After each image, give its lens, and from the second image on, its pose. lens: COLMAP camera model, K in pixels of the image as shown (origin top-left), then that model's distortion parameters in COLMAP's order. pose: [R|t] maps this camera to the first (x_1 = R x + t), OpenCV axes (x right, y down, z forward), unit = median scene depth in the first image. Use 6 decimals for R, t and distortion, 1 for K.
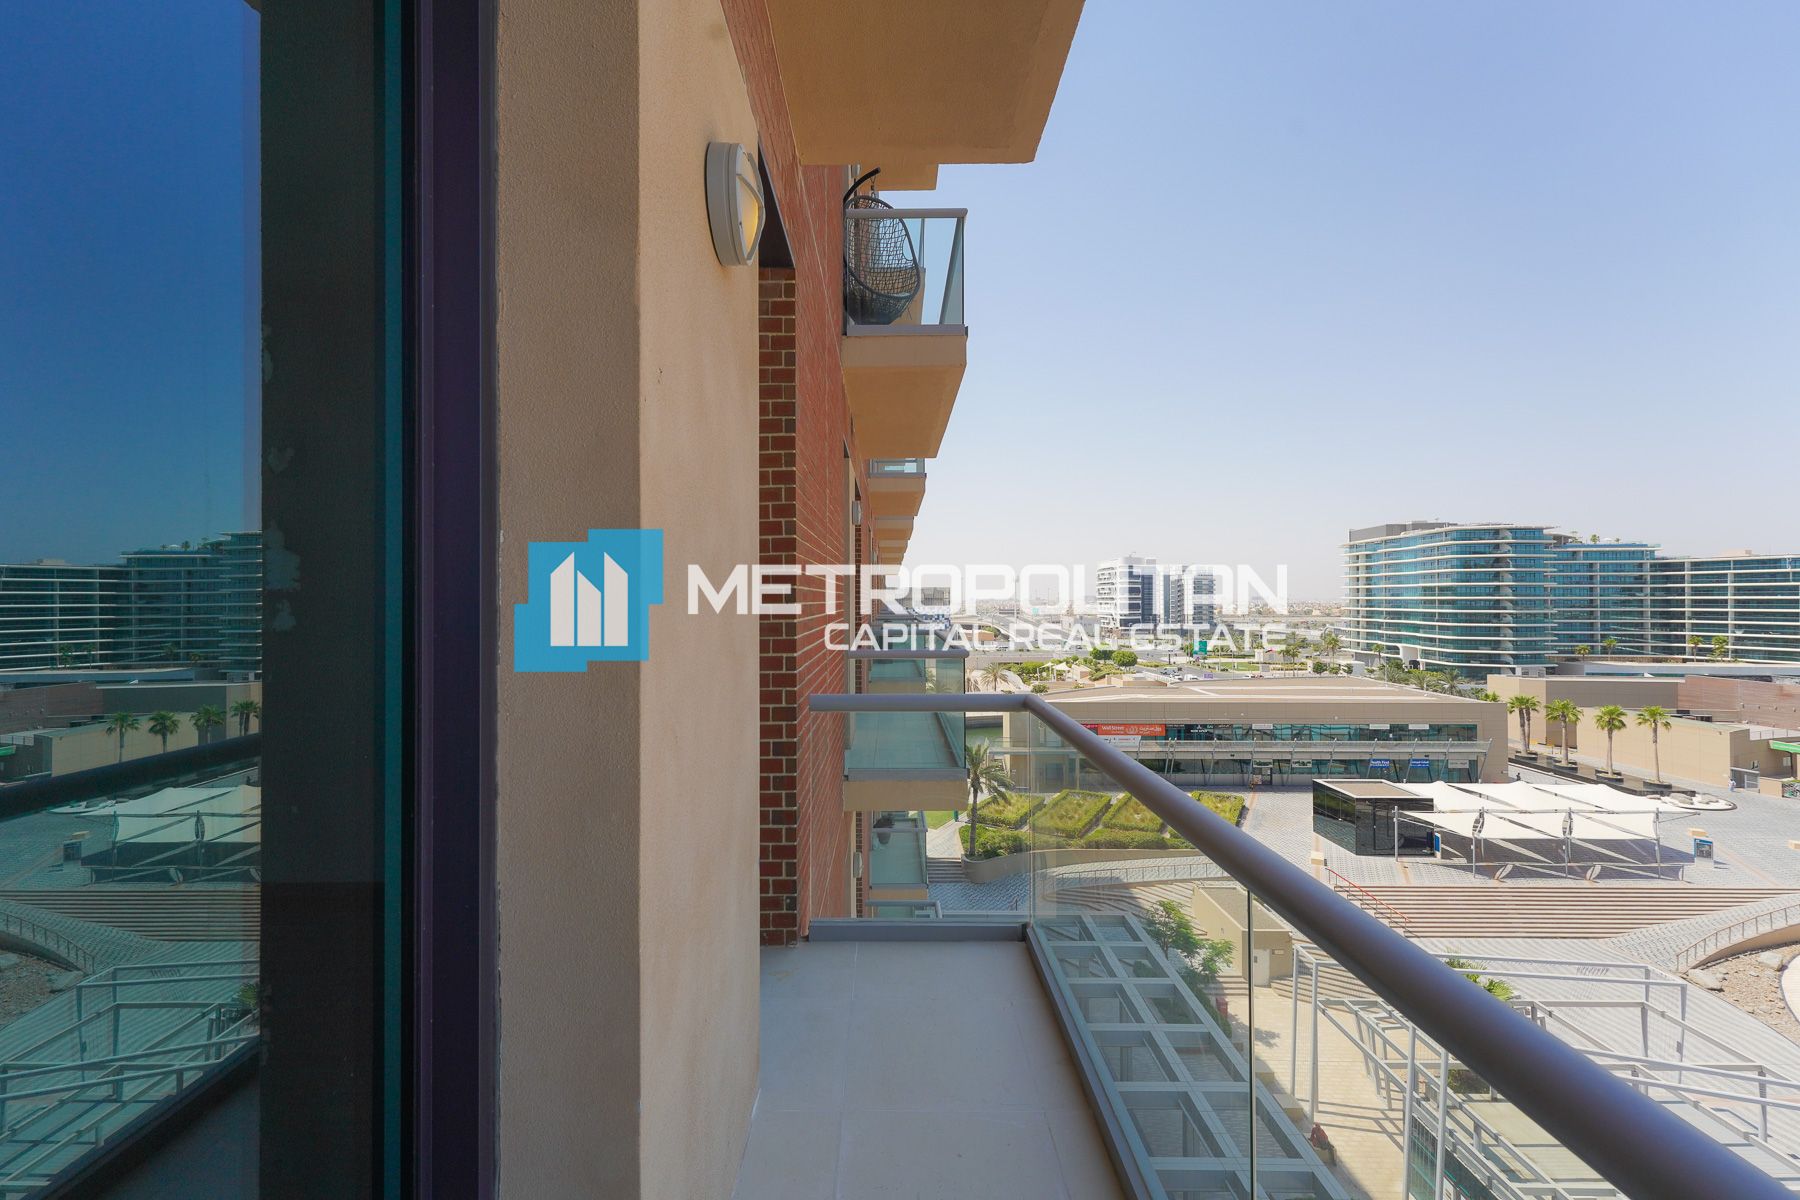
lens RADIAL K [[723.2, 0, 891.9], [0, 723.2, 595.6], [0, 0, 1]] dist [0.008296, -0.002146]
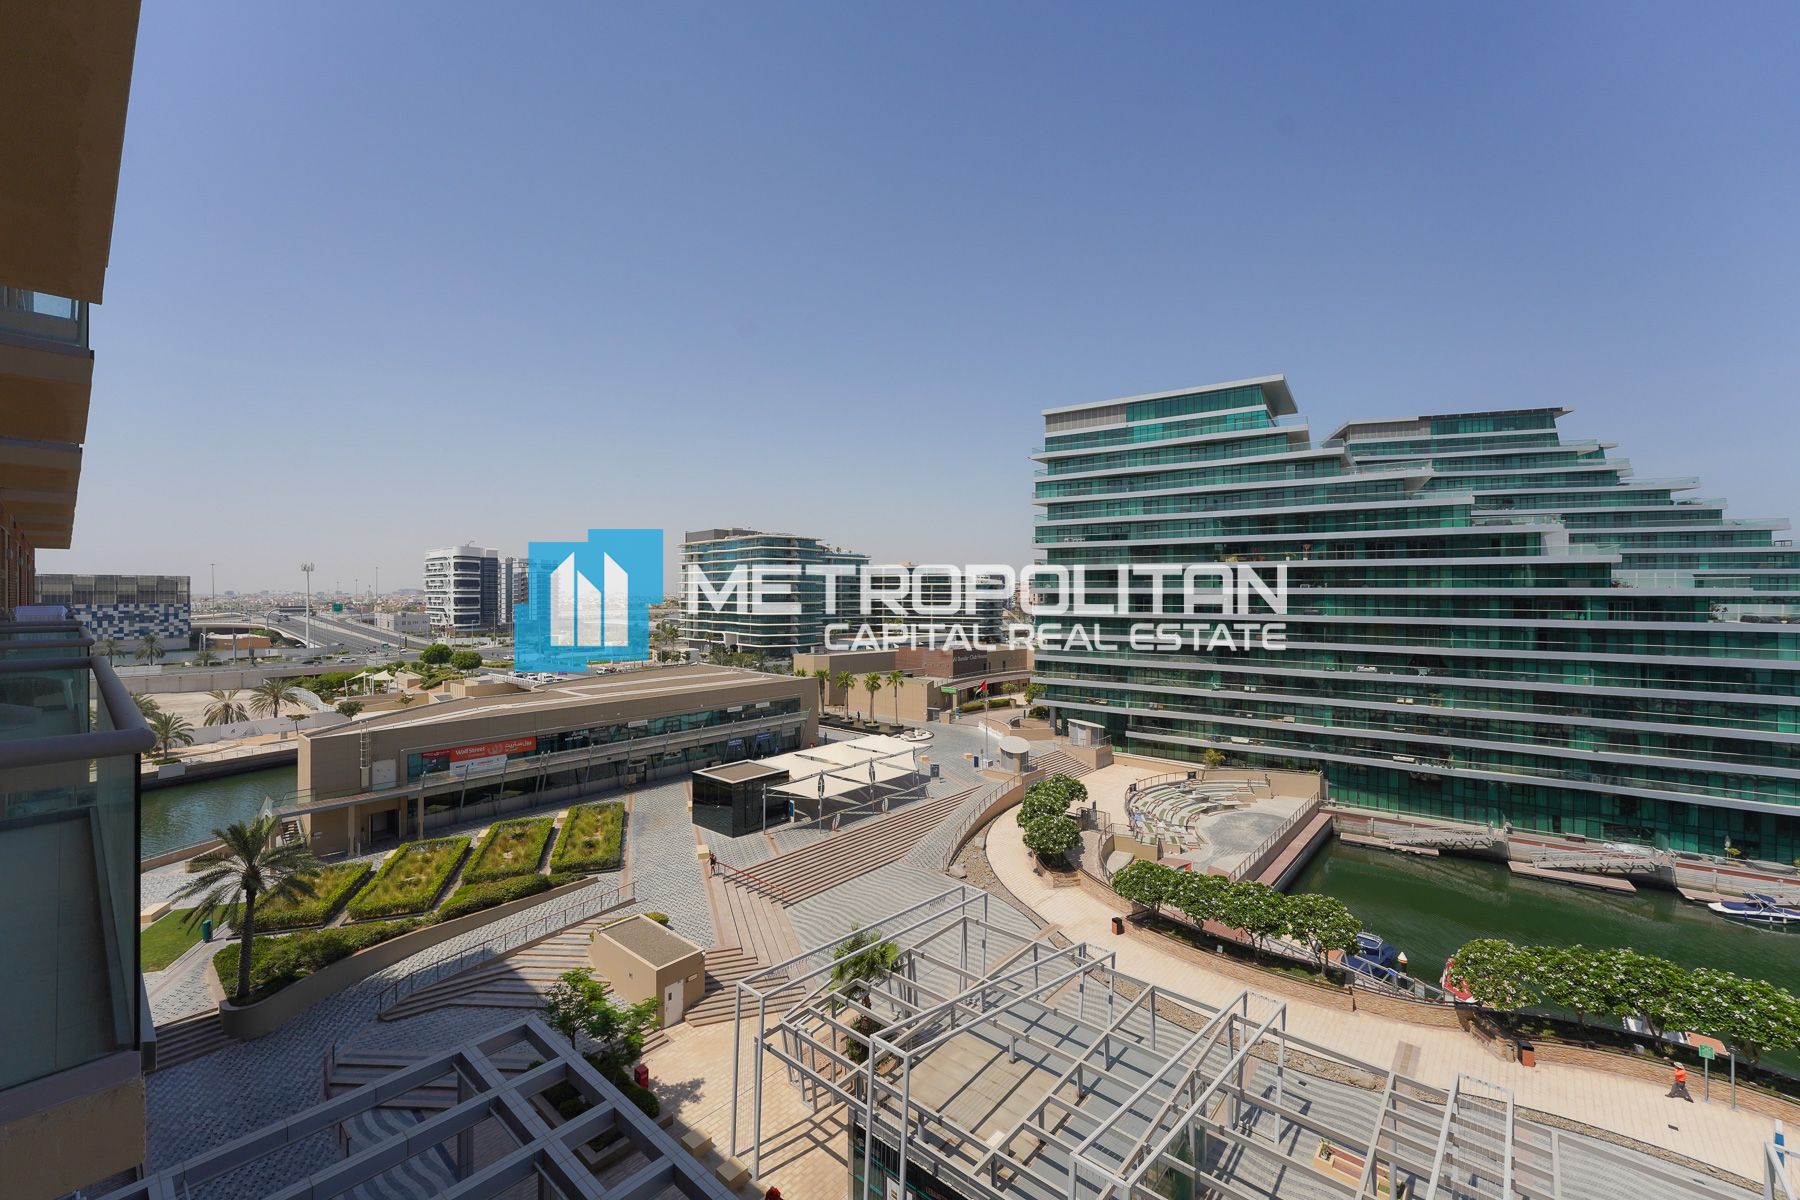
lens RADIAL K [[723.2, 0, 892.3], [0, 723.2, 582.4], [0, 0, 1]] dist [0.008296, -0.002146]
pose [[0.662143, 0.011517, 0.749289, 0.004161], [-0.003968, 0.999922, -0.011863, -0.000297], [-0.749367, 0.004882, 0.662137, 0.123606]]
